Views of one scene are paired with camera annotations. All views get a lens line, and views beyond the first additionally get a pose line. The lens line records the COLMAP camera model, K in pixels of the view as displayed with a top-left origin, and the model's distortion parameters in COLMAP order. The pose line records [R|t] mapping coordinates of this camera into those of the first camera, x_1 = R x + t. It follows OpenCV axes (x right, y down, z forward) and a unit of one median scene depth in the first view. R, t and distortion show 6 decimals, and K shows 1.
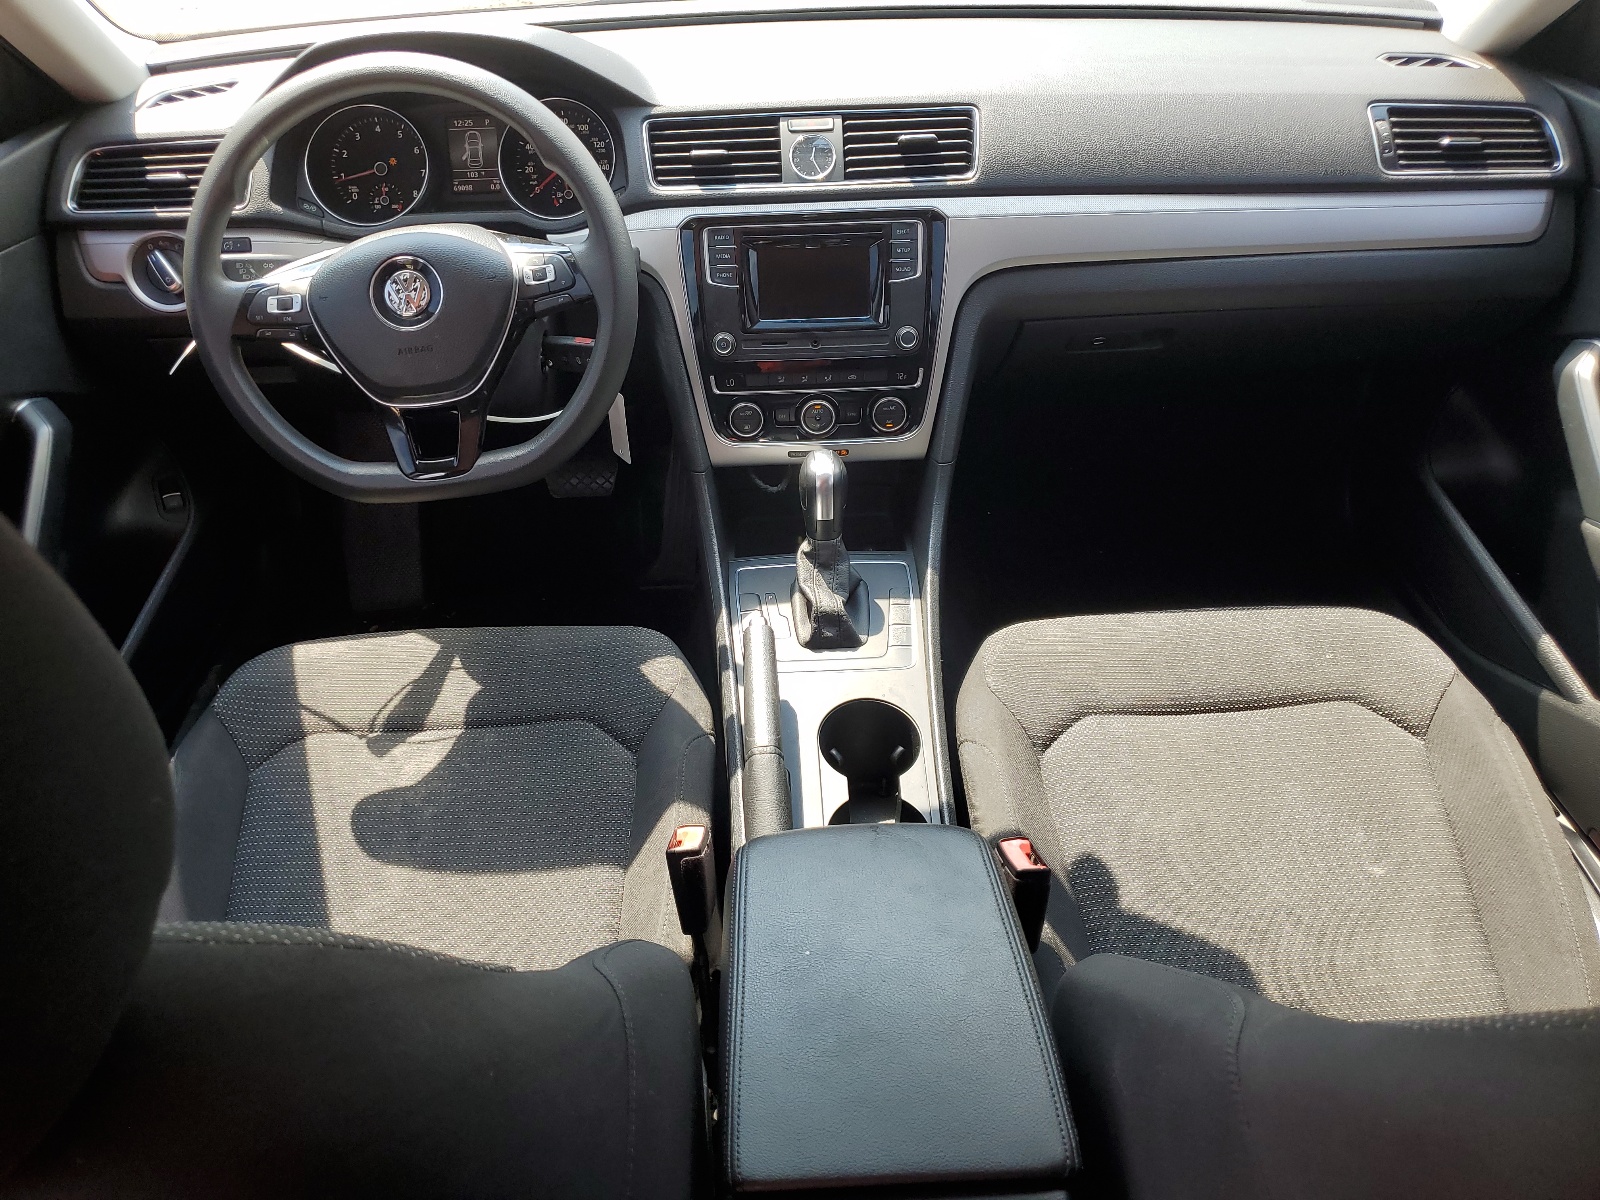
lens RADIAL K [[1325.6, 0, 801.6], [0, 1325.6, 599.2], [0, 0, 1]] dist [0.011976, 0.002943]
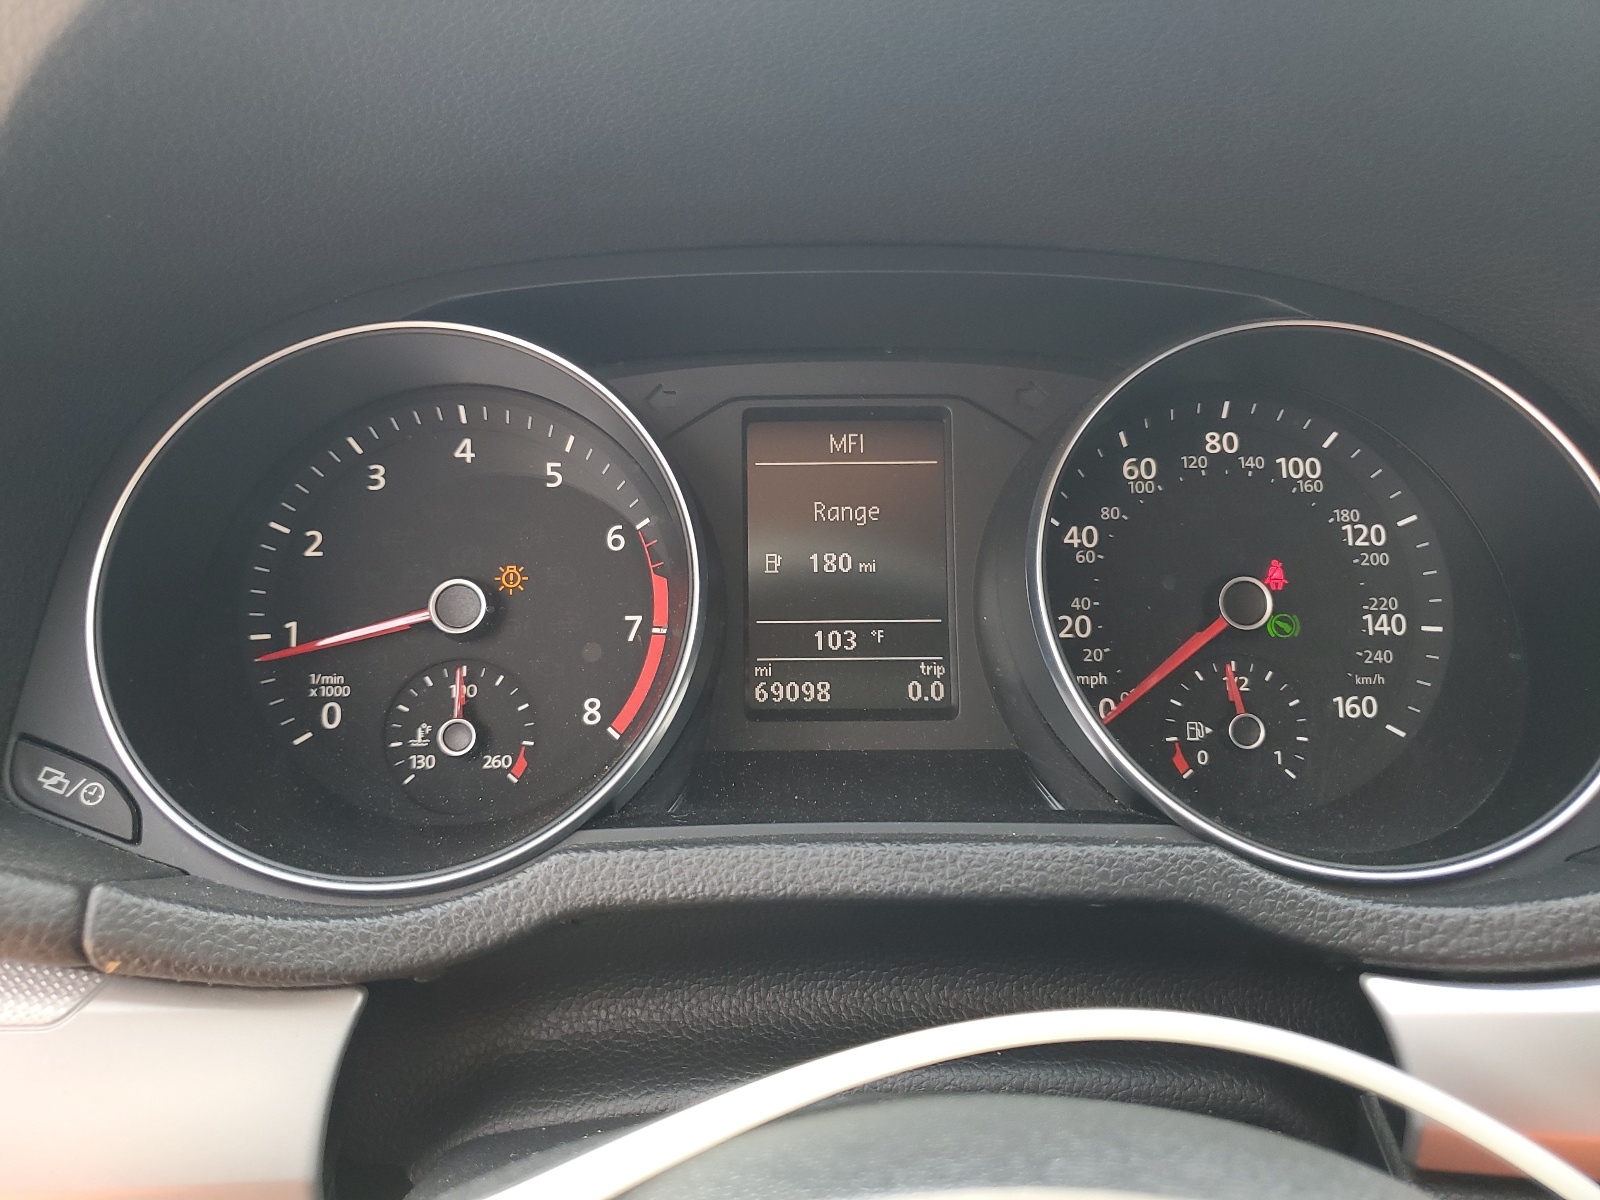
lens RADIAL K [[1325.6, 0, 798.7], [0, 1325.6, 600.8], [0, 0, 1]] dist [0.011976, 0.002943]
pose [[0.999557, 0.026833, -0.012904, -0.252175], [-0.029599, 0.942498, -0.332898, -0.247547], [0.003229, 0.333133, 0.942874, 0.775482]]
